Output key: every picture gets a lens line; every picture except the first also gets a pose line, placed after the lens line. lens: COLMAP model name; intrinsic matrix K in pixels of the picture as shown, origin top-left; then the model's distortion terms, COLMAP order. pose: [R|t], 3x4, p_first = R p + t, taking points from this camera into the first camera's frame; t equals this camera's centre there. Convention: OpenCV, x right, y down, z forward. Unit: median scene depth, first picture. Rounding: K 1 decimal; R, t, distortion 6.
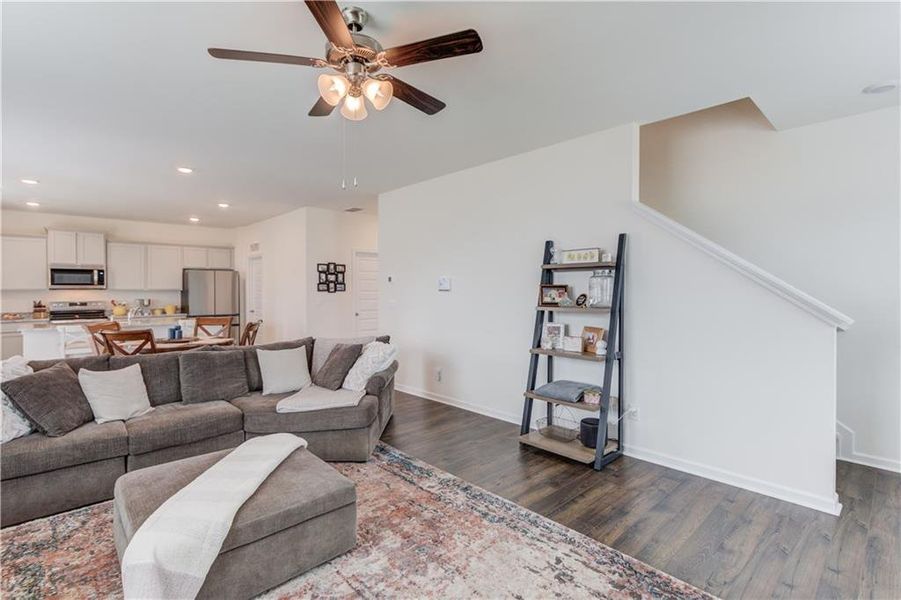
lens RADIAL K [[420.5, 0, 449.1], [0, 420.5, 286.7], [0, 0, 1]] dist [-0.002527, -0.000156]
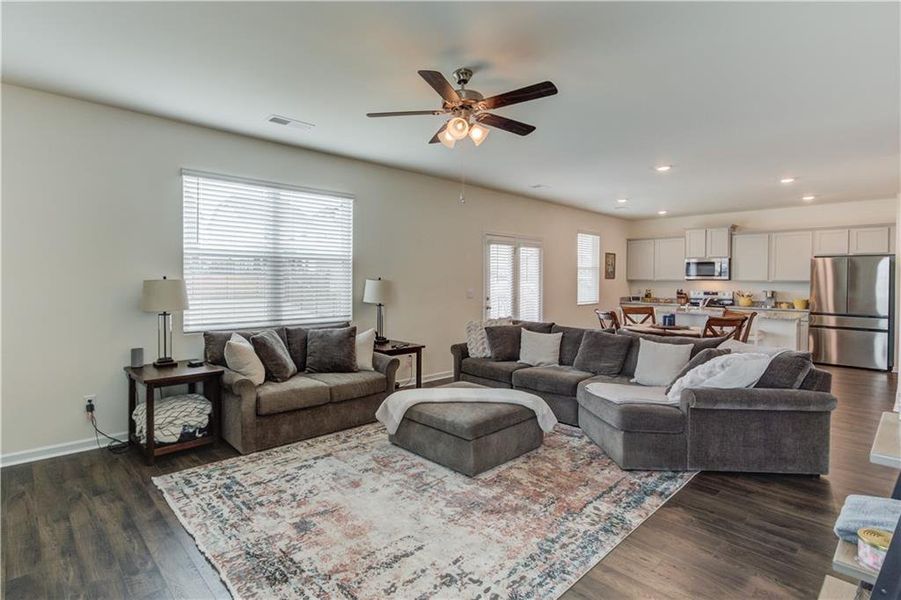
lens RADIAL K [[445.6, 0, 414.3], [0, 445.6, 282.7], [0, 0, 1]] dist [0.001526, -0.000156]
pose [[-0.014997, 0.012290, -0.999812, 0.743778], [-0.001491, 0.999923, 0.012314, 0.000248], [0.999886, 0.001676, -0.014977, 0.541560]]
